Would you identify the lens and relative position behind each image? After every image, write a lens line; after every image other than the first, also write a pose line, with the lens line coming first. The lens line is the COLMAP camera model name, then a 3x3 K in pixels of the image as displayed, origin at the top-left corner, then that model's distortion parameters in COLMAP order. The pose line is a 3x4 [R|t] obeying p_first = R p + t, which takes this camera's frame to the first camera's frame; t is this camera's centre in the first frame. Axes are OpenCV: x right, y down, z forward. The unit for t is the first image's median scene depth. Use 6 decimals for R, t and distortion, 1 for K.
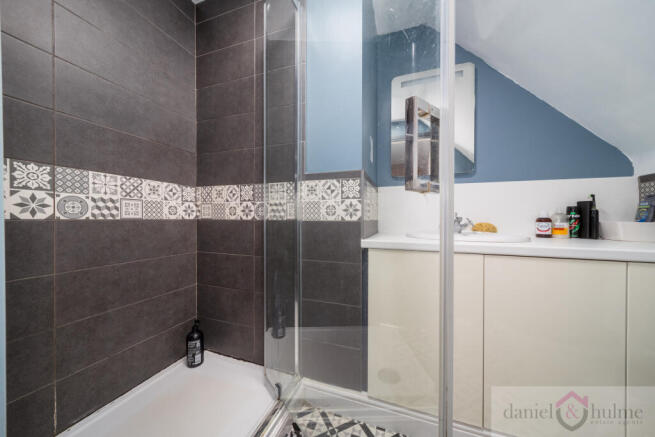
lens RADIAL K [[225.5, 0, 326.0], [0, 225.5, 221.1], [0, 0, 1]] dist [-0.002660, -0.000975]
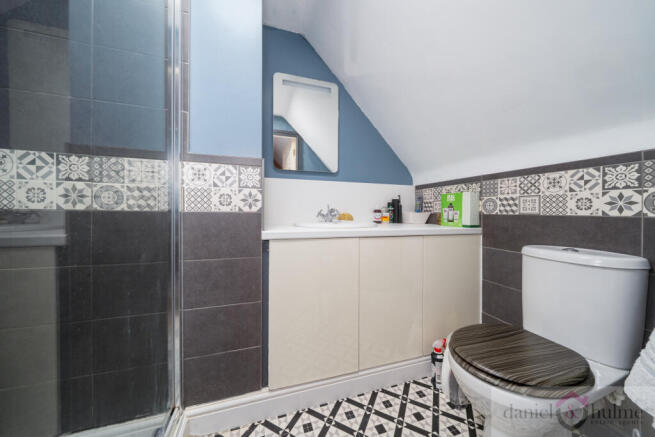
lens RADIAL K [[225.5, 0, 328.4], [0, 225.5, 212.0], [0, 0, 1]] dist [-0.002660, -0.000975]
pose [[0.785119, -0.000707, 0.619345, -0.207338], [-0.000211, 0.999999, 0.001408, -0.002040], [-0.619345, -0.001236, 0.785118, 0.067790]]
